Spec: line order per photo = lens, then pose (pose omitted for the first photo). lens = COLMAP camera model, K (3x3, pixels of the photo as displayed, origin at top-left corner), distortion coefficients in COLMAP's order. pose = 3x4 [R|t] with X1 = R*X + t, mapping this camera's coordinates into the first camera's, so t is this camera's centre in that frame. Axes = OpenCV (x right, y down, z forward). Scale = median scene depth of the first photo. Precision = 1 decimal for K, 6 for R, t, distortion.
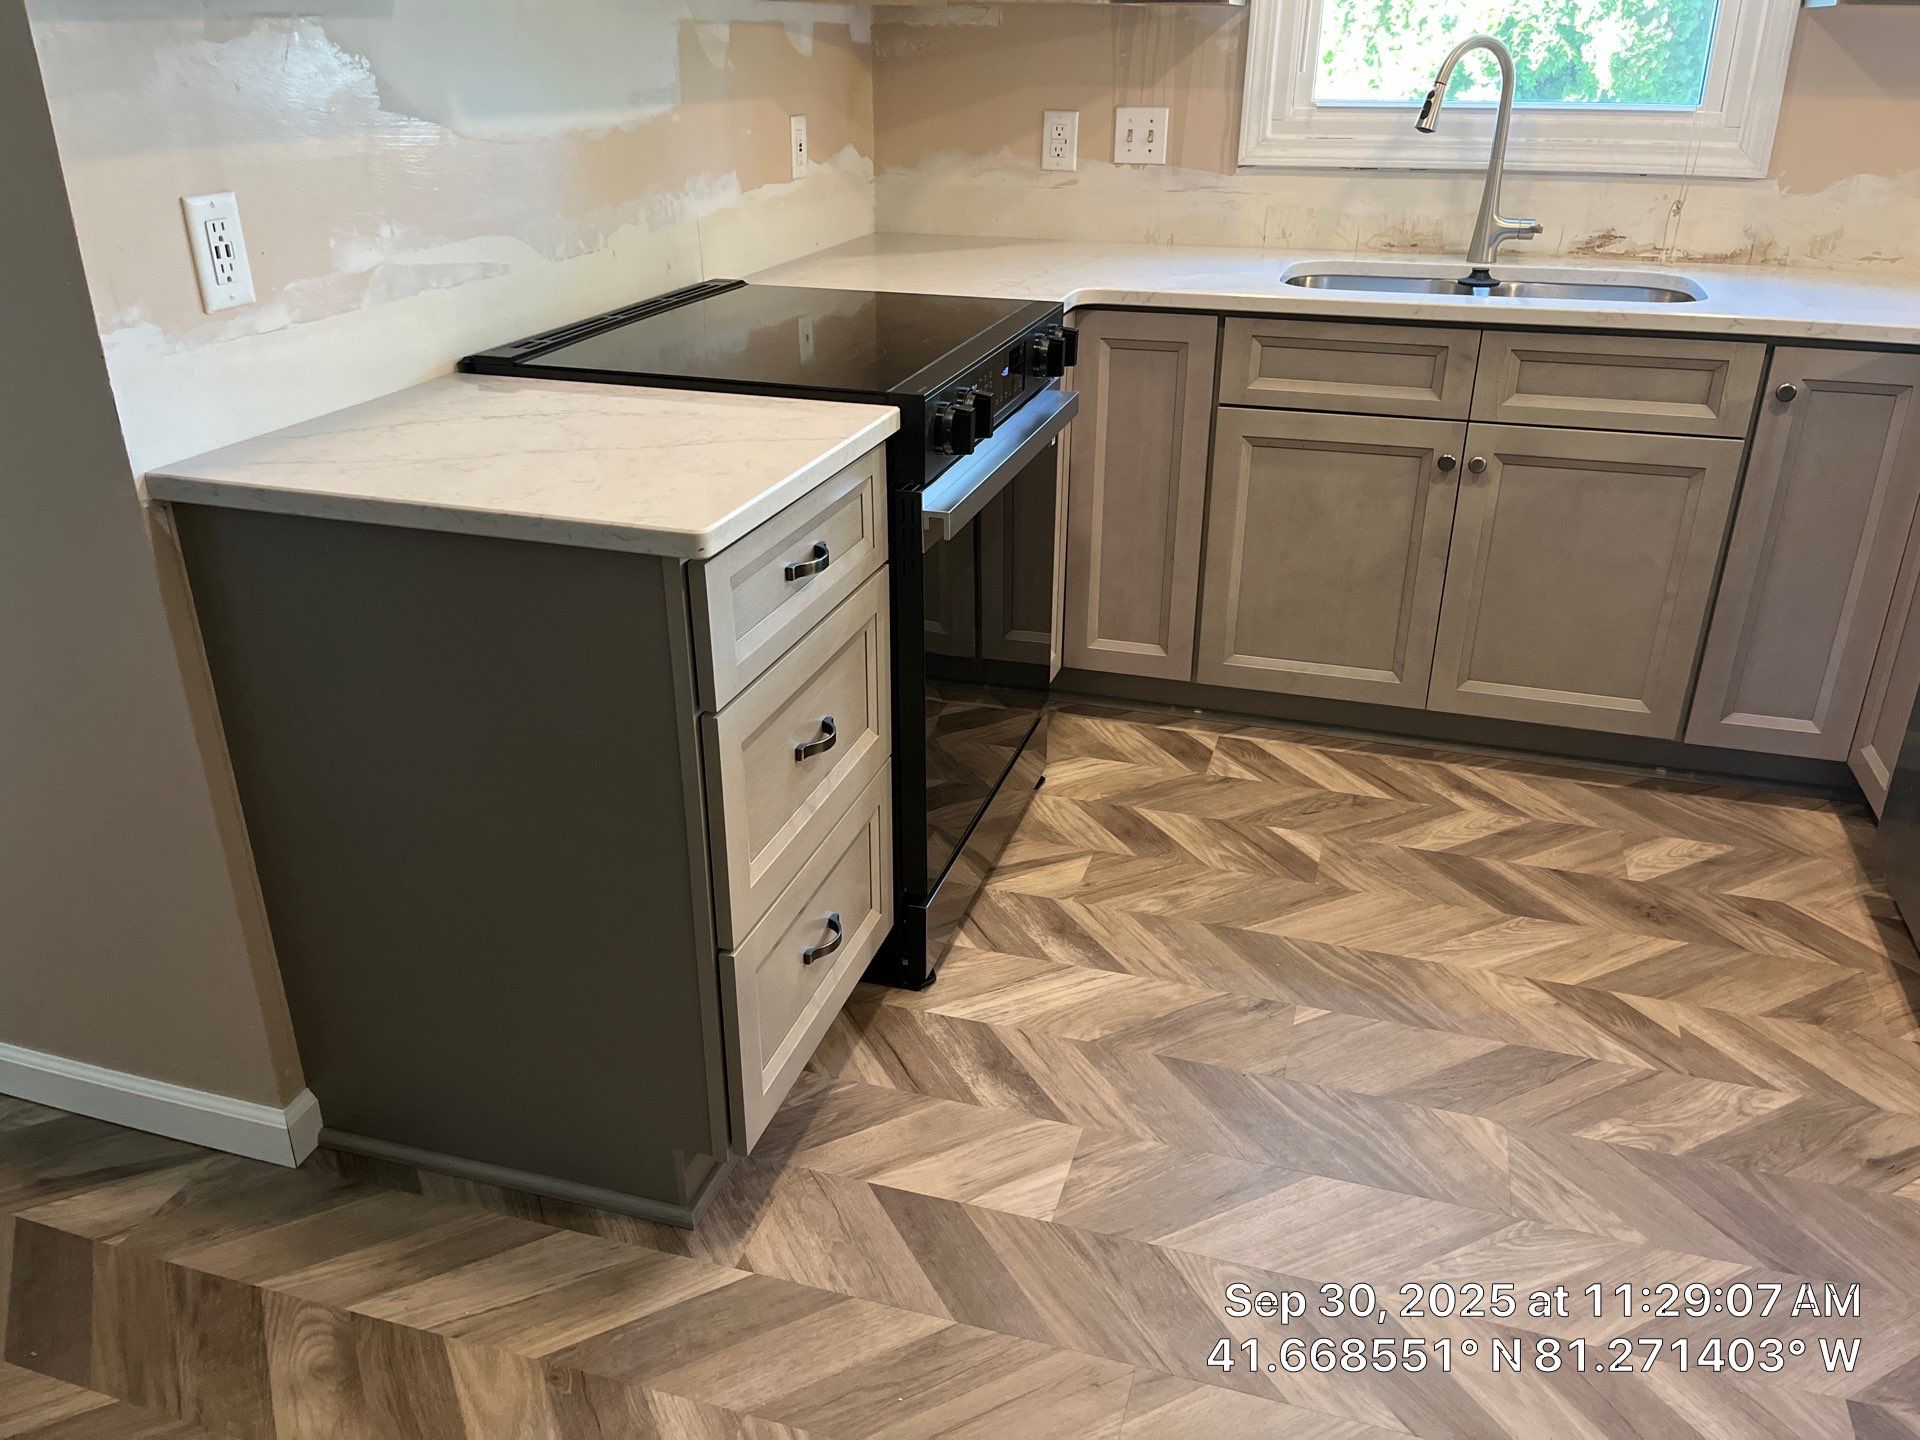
lens RADIAL K [[1456.4, 0, 956.0], [0, 1456.4, 722.4], [0, 0, 1]] dist [0.056668, -0.072739]
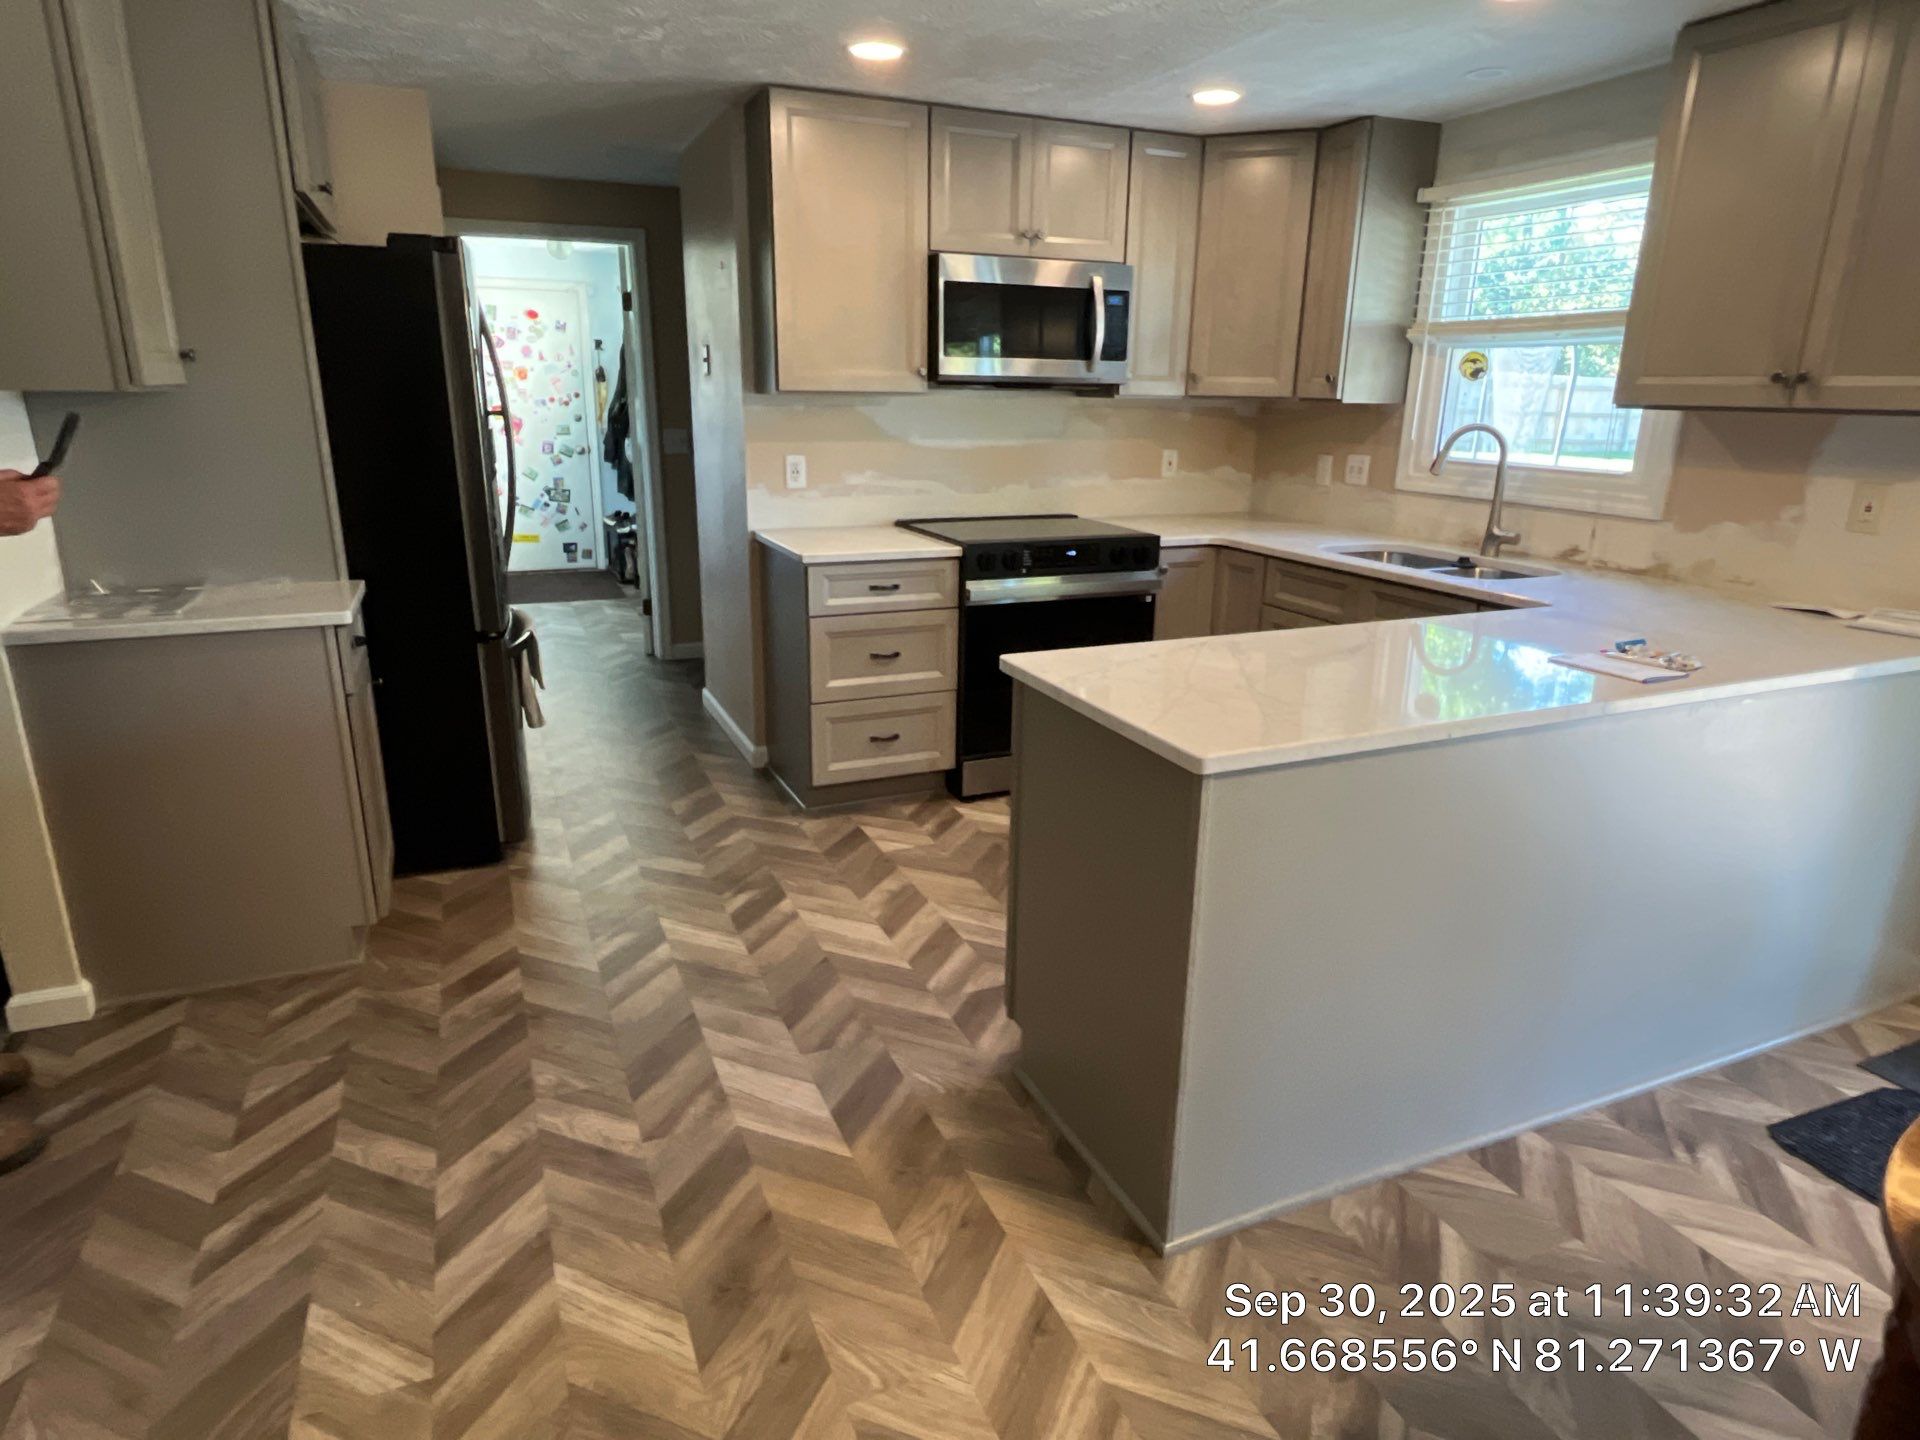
lens RADIAL K [[1106.0, 0, 958.9], [0, 1106.0, 715.3], [0, 0, 1]] dist [-0.001914, -0.002014]
pose [[0.653694, 0.220834, -0.723821, 1.193145], [-0.331896, 0.943240, -0.011962, 0.076027], [0.680095, 0.248053, 0.689884, -0.240816]]
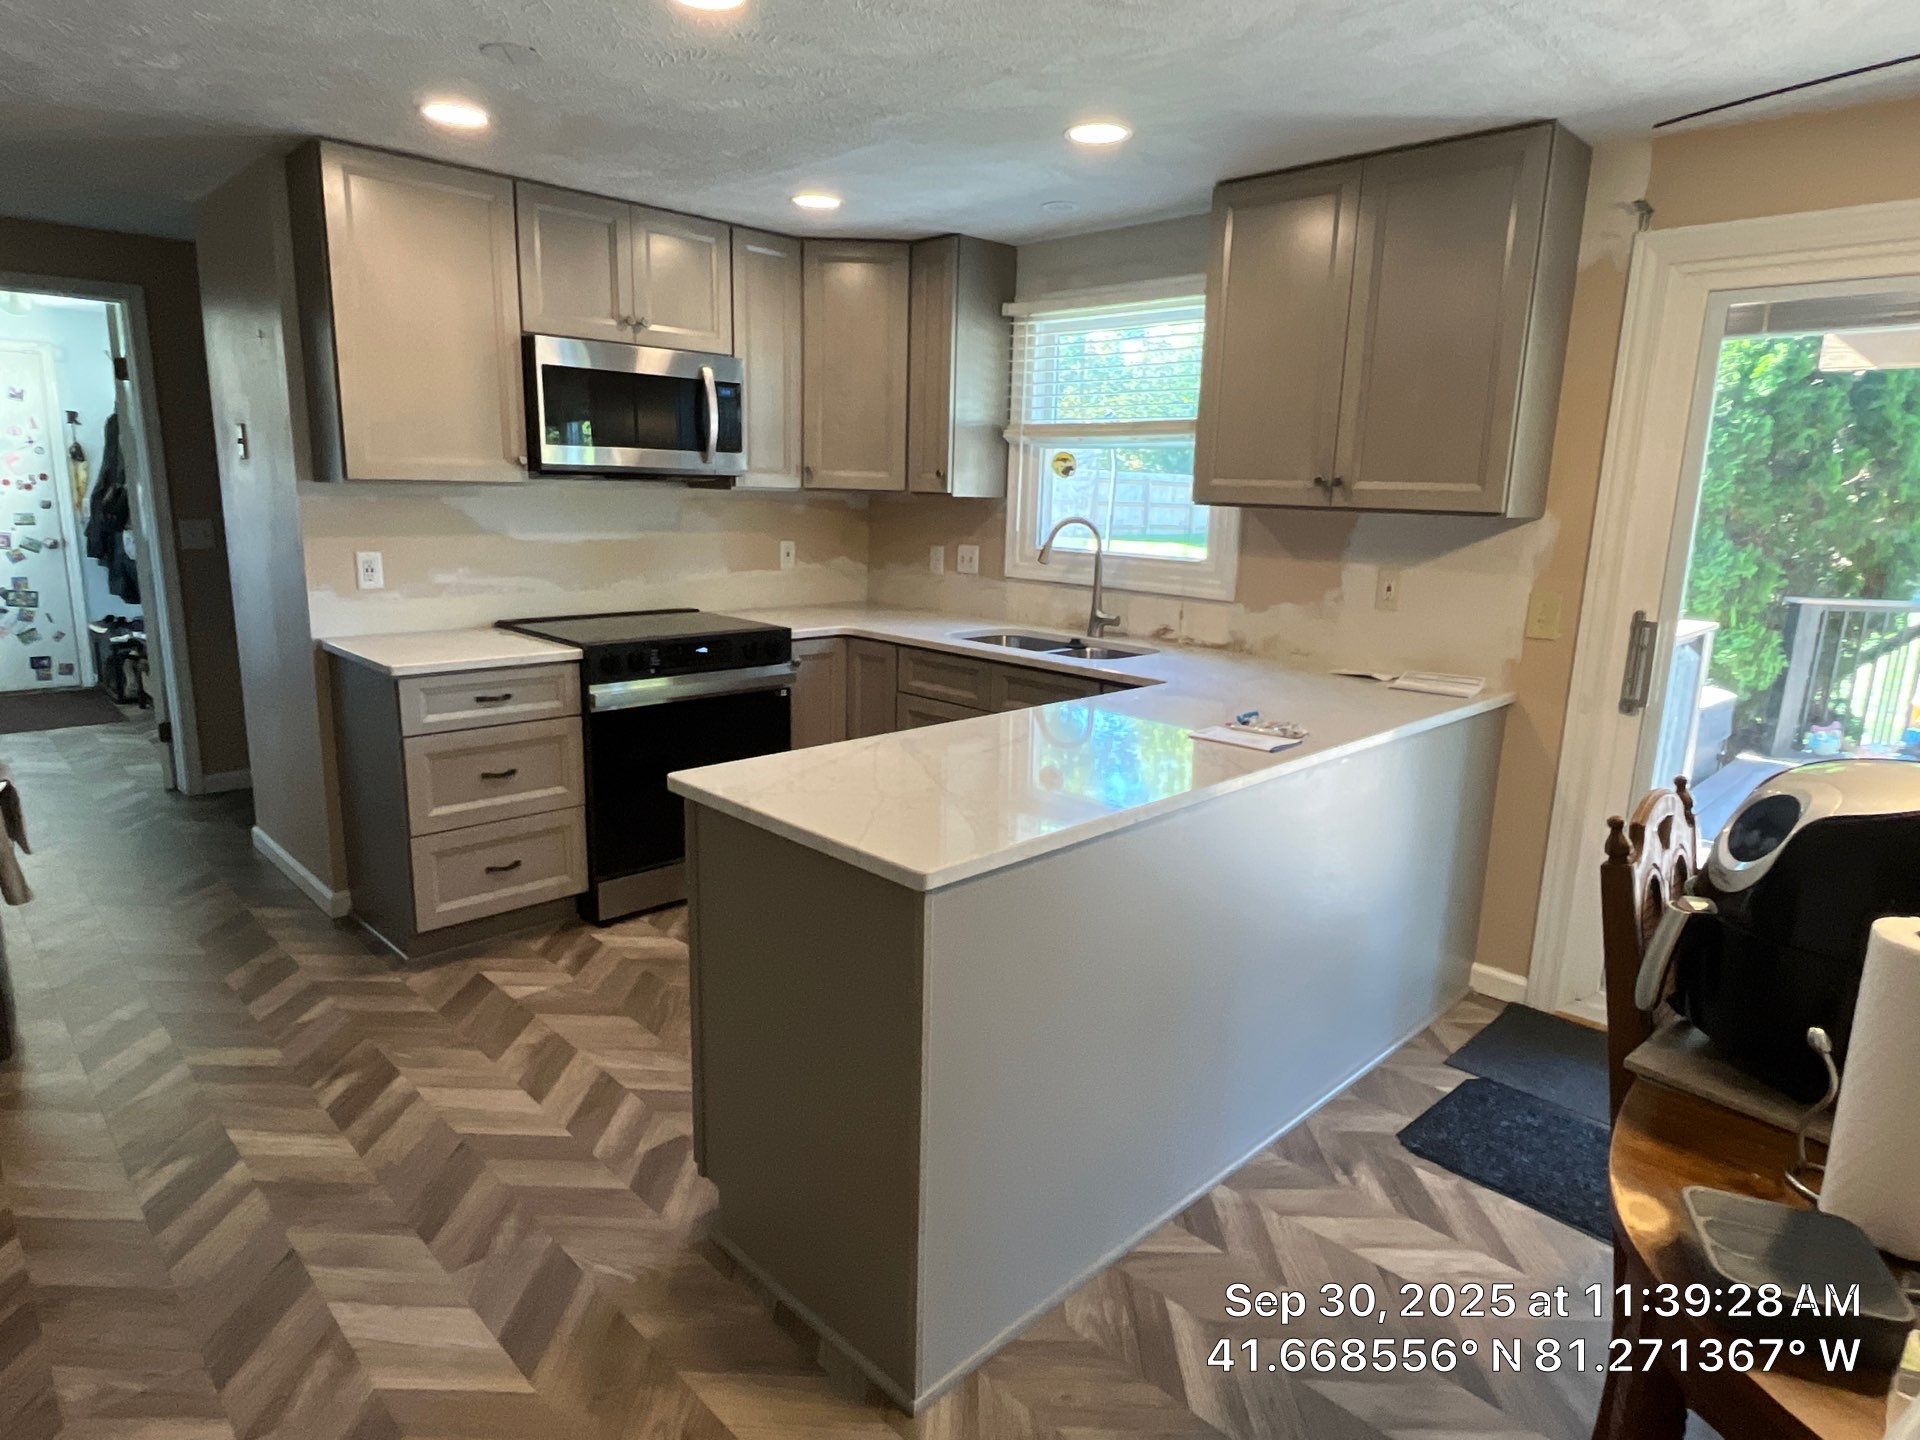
lens RADIAL K [[1106.0, 0, 959.9], [0, 1106.0, 715.9], [0, 0, 1]] dist [-0.001914, -0.002014]
pose [[0.882781, 0.117182, -0.454936, 1.102689], [-0.221494, 0.957821, -0.183083, 0.068093], [0.414293, 0.262387, 0.871501, -0.241847]]
